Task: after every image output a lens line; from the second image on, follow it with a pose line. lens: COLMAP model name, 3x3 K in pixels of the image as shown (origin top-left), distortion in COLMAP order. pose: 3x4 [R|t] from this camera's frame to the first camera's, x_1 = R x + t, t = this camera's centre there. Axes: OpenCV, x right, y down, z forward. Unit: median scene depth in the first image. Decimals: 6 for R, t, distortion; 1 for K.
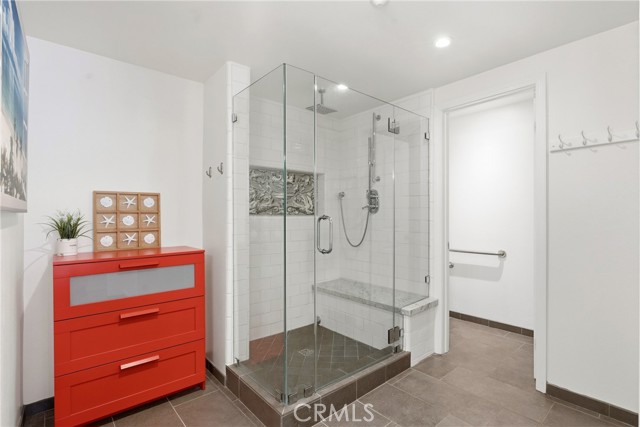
lens RADIAL K [[308.9, 0, 317.5], [0, 308.9, 215.8], [0, 0, 1]] dist [-0.010771, 0.003400]
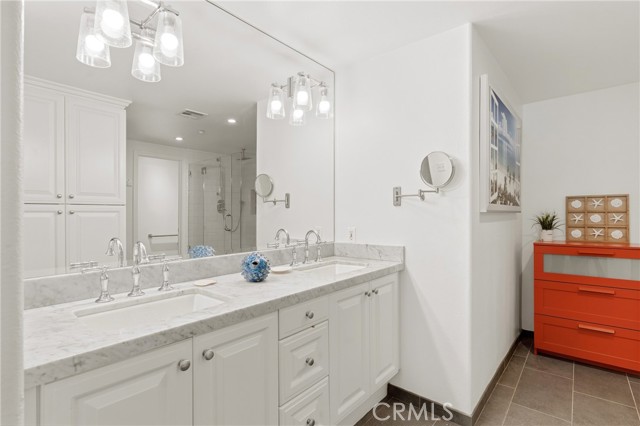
lens RADIAL K [[308.9, 0, 319.4], [0, 308.9, 213.5], [0, 0, 1]] dist [-0.010771, 0.003400]
pose [[0.145209, -0.001091, -0.989400, 0.456650], [-0.000179, 0.999999, -0.001129, -0.002506], [0.989401, 0.000341, 0.145208, -0.284957]]
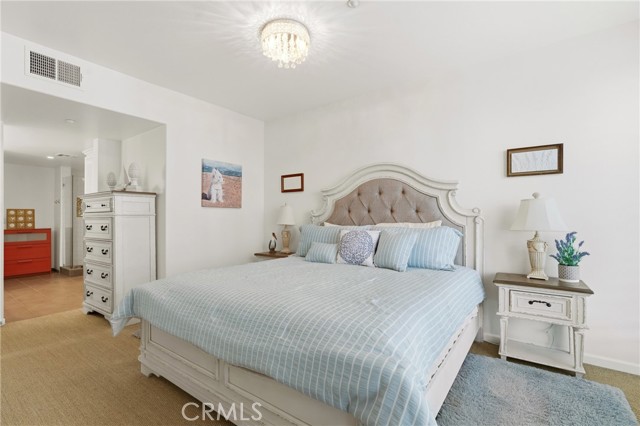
lens RADIAL K [[293.7, 0, 320.6], [0, 293.7, 219.1], [0, 0, 1]] dist [-0.004013, 0.002259]
pose [[0.973086, 0.003097, 0.230421, 1.586915], [-0.004628, 0.999971, 0.006103, -0.011212], [-0.230395, -0.007005, 0.973072, -2.480380]]
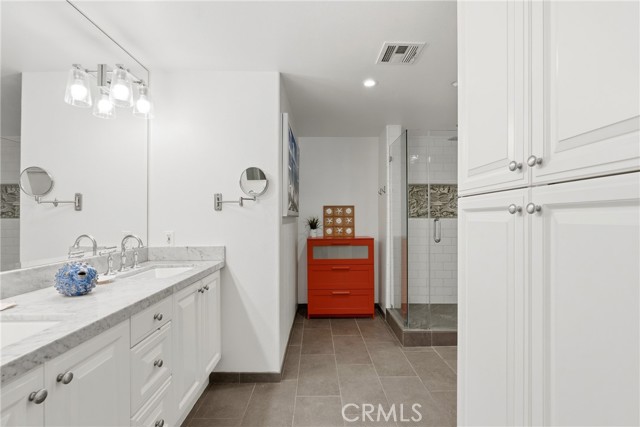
lens RADIAL K [[293.7, 0, 319.4], [0, 293.7, 214.7], [0, 0, 1]] dist [-0.004013, 0.002259]
pose [[0.760322, -0.008556, -0.649490, 0.477994], [0.000734, 0.999924, -0.012313, 0.000522], [0.649546, 0.008885, 0.760270, -0.459105]]
